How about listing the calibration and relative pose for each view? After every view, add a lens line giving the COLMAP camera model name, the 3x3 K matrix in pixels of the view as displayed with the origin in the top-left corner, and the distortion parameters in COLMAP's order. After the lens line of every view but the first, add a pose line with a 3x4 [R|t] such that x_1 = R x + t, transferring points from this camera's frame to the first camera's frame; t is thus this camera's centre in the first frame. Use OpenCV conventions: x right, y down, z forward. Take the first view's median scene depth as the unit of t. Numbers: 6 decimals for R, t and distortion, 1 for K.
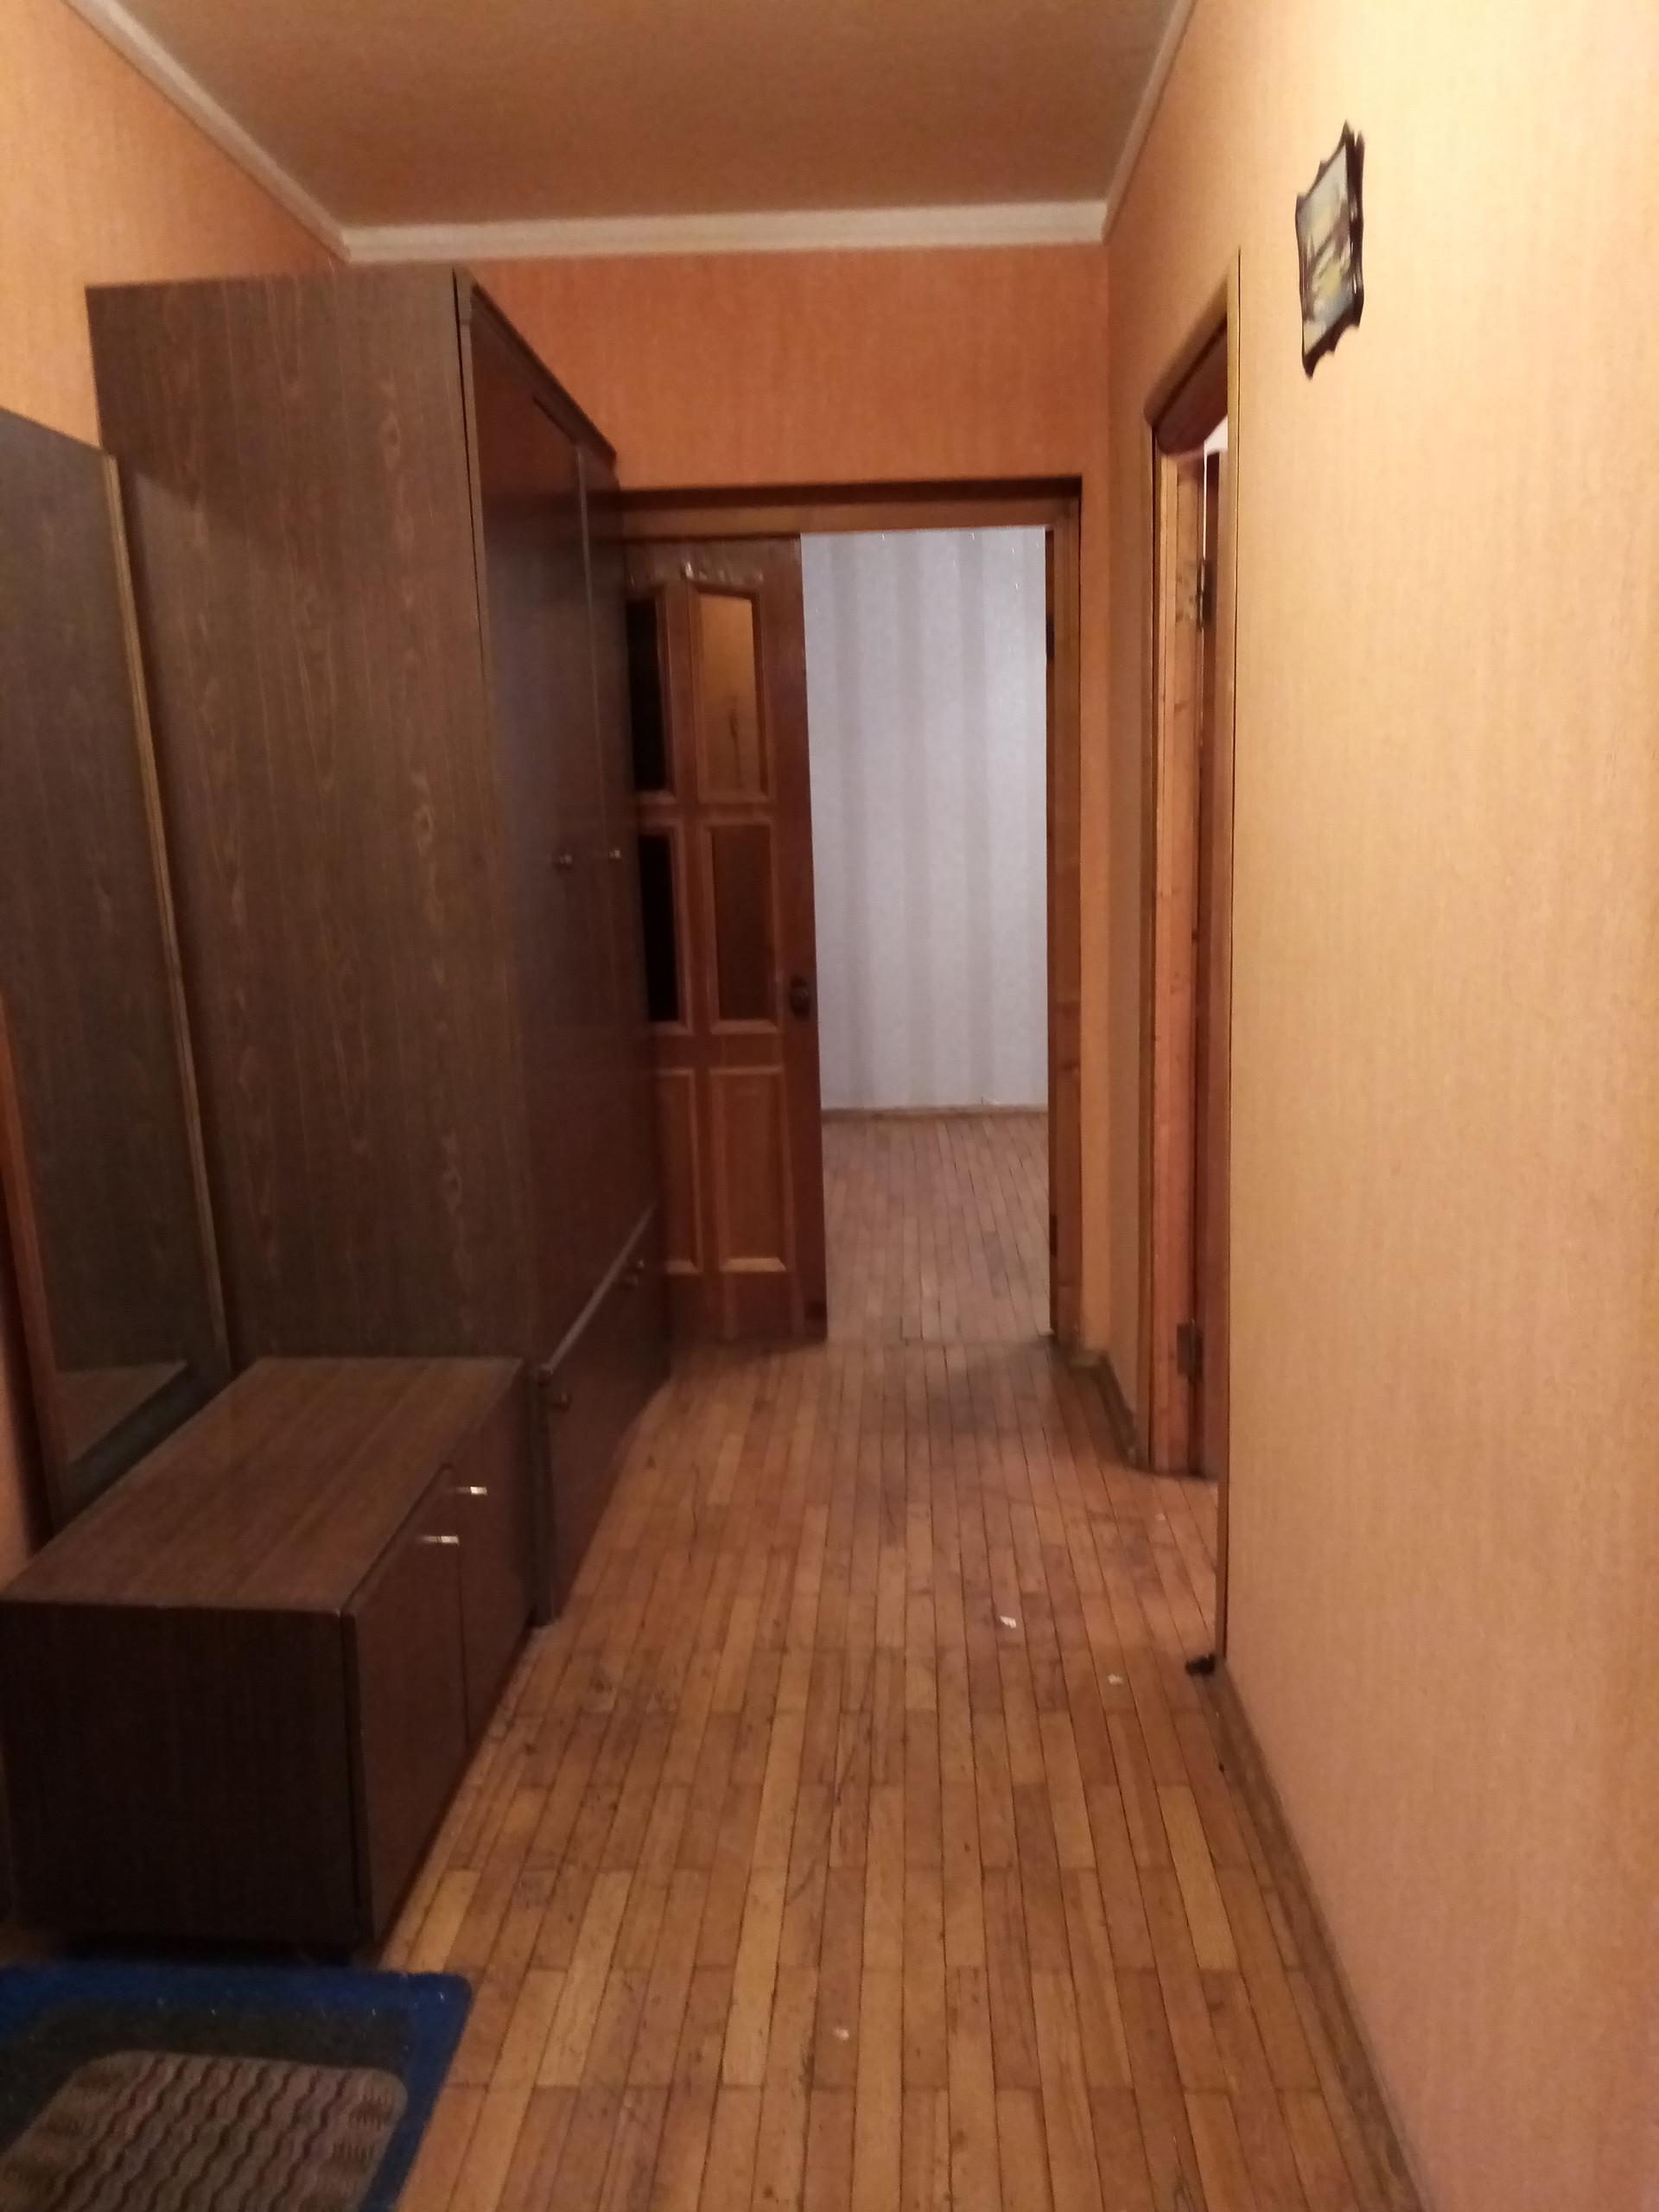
lens RADIAL K [[1747.5, 0, 829.5], [0, 1747.5, 1106.0], [0, 0, 1]] dist [0.052544, -0.111319]
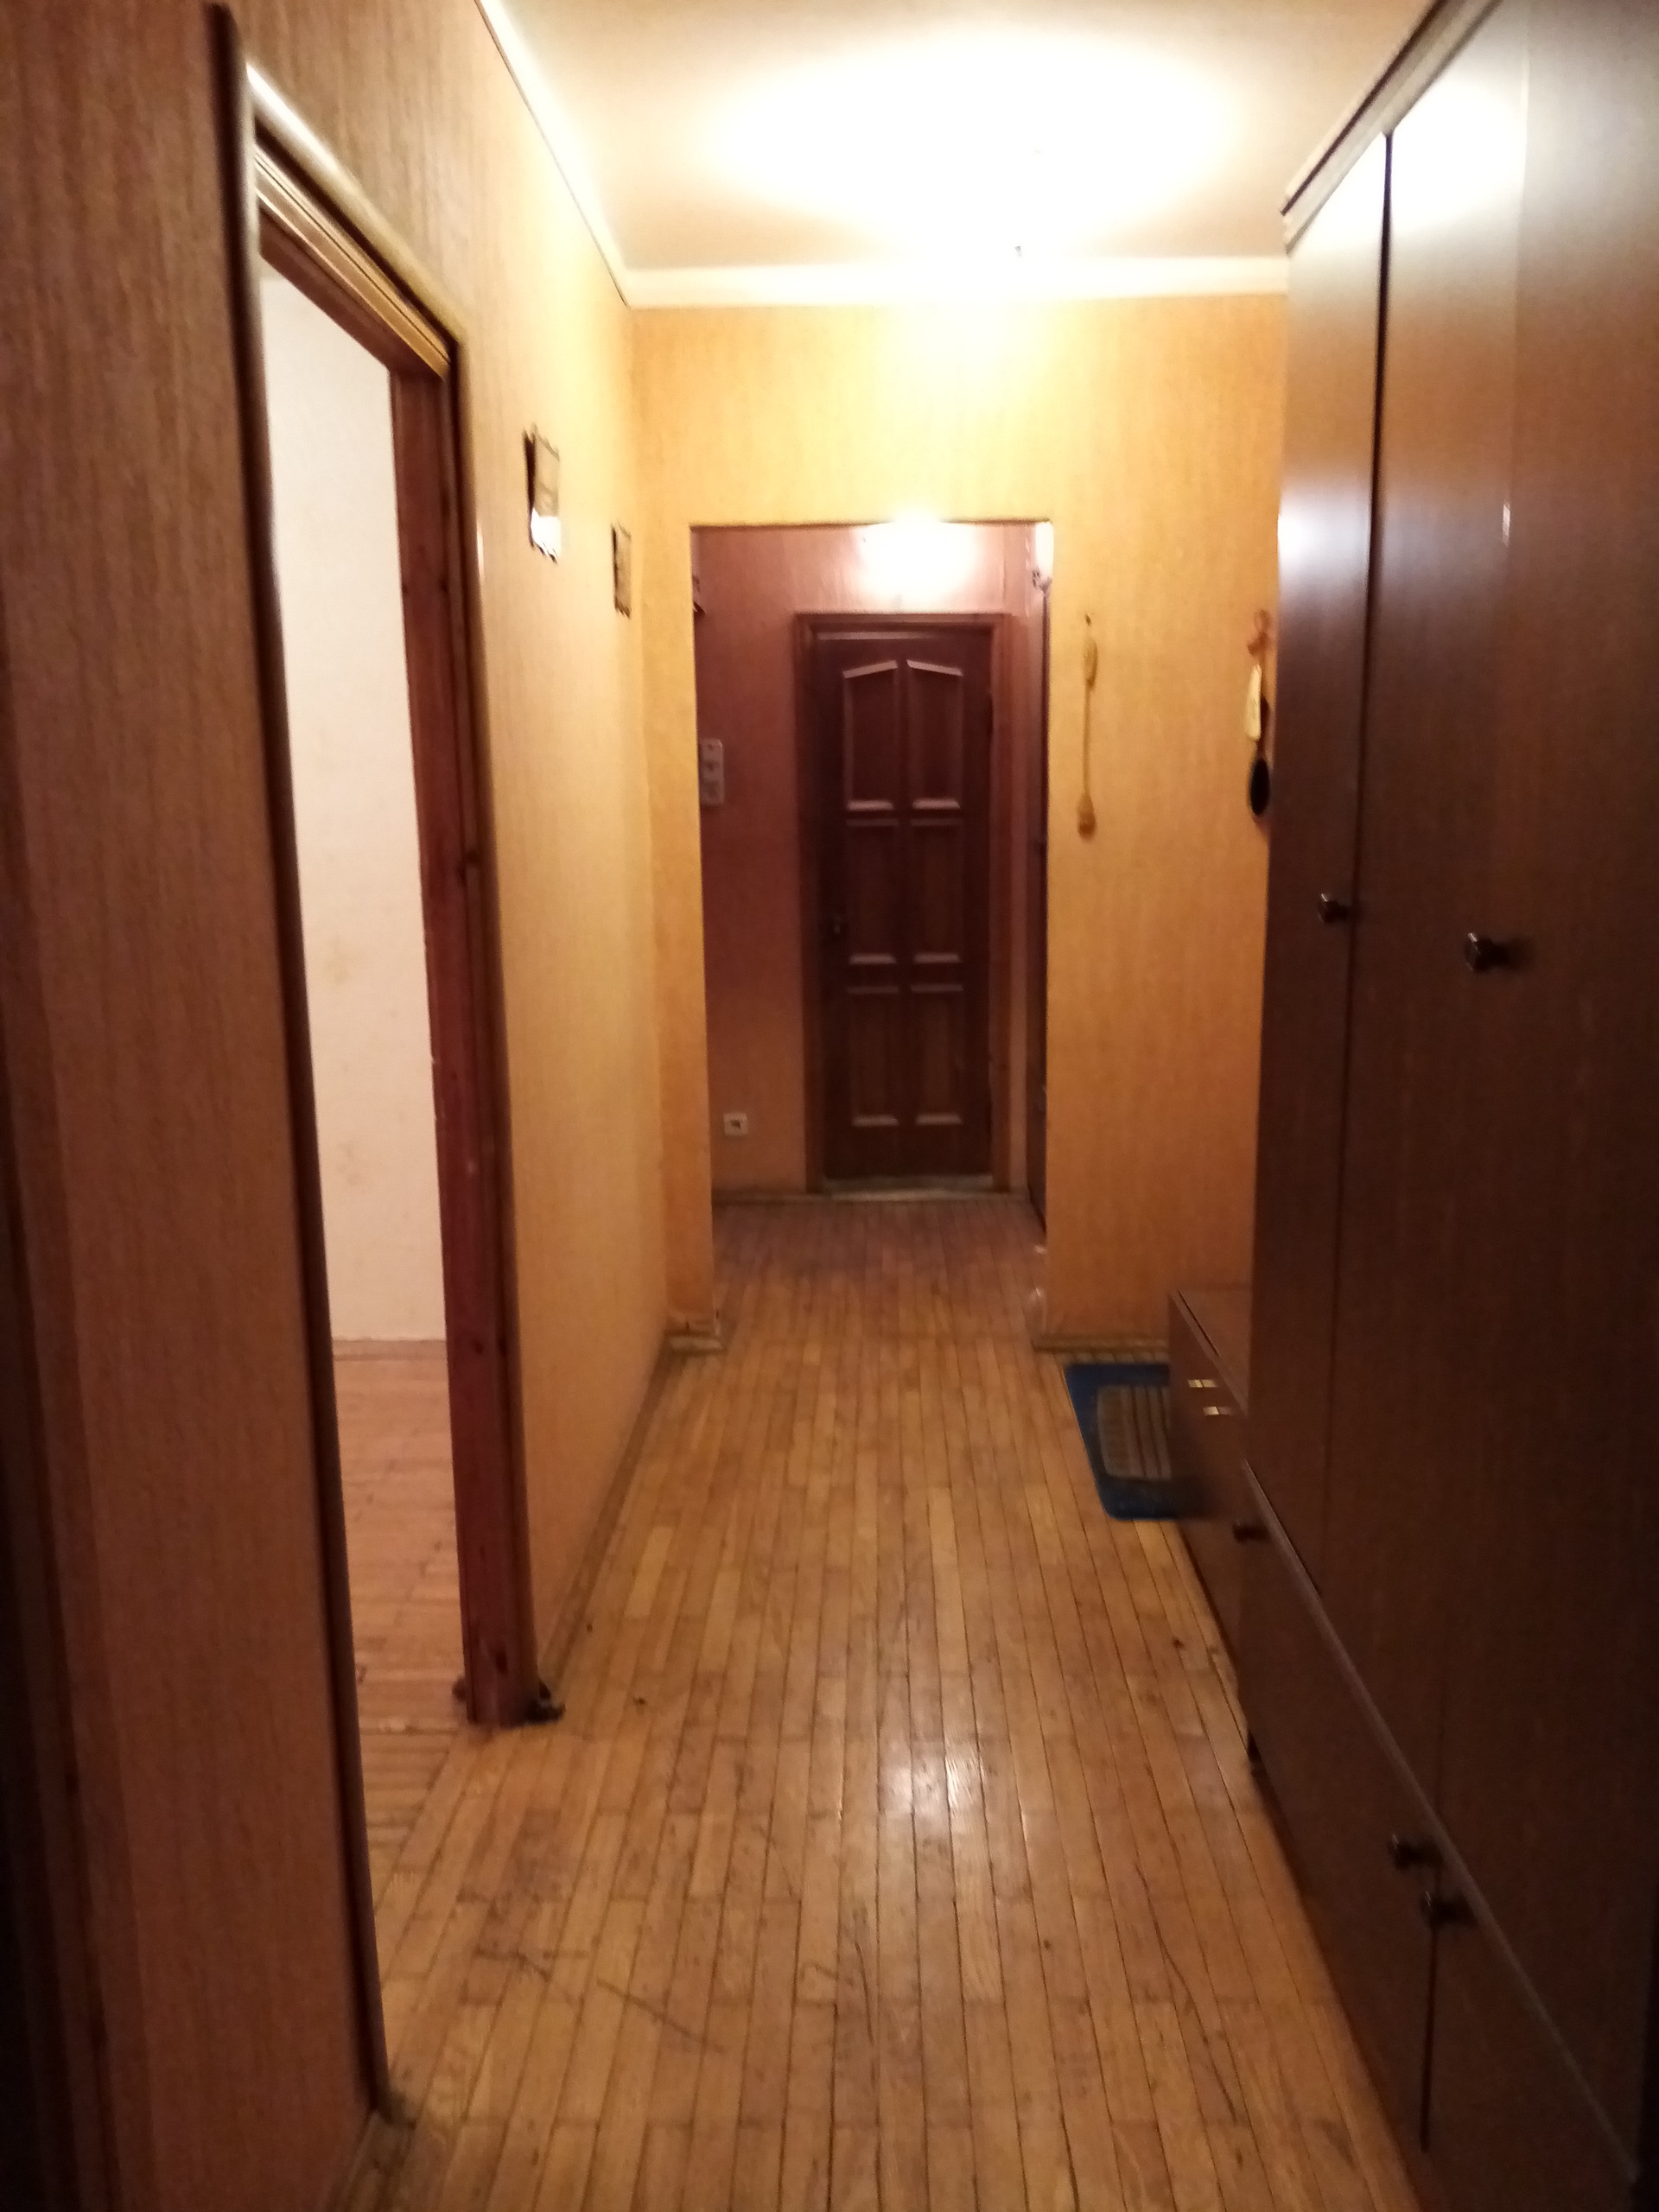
lens RADIAL K [[1747.5, 0, 829.5], [0, 1747.5, 1106.0], [0, 0, 1]] dist [0.052544, -0.111319]
pose [[-0.999038, 0.042573, -0.010480, 0.051385], [0.036543, 0.940621, 0.337486, -0.350962], [0.024225, 0.336779, -0.941272, 1.926431]]
